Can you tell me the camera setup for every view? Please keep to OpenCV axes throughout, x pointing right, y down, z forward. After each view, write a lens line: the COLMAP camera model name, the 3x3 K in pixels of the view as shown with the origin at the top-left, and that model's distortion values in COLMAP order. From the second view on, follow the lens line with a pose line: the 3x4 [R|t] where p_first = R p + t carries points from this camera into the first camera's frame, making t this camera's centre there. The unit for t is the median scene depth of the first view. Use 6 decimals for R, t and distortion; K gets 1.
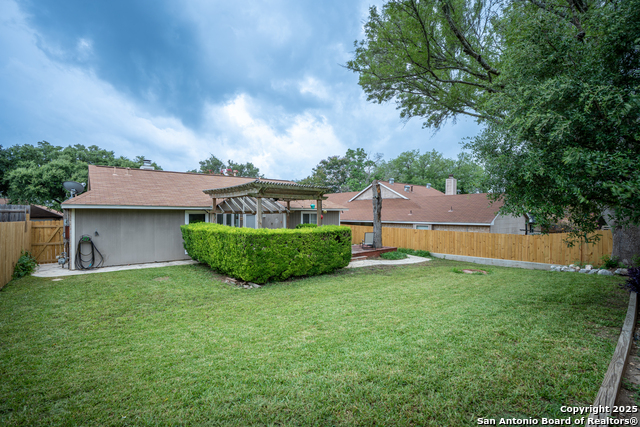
lens RADIAL K [[294.9, 0, 319.5], [0, 294.9, 213.2], [0, 0, 1]] dist [-0.047215, 0.004018]
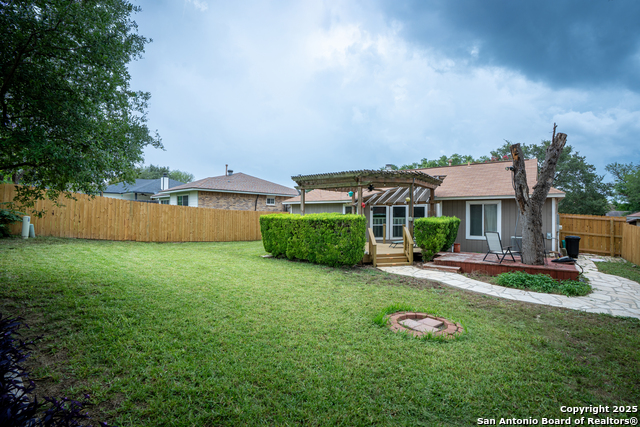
lens RADIAL K [[294.9, 0, 319.6], [0, 294.9, 213.2], [0, 0, 1]] dist [-0.047215, 0.004018]
pose [[0.222240, 0.000990, -0.974991, 0.806516], [-0.003040, 0.999995, 0.000322, 0.034975], [0.974987, 0.002892, 0.222242, 0.663786]]
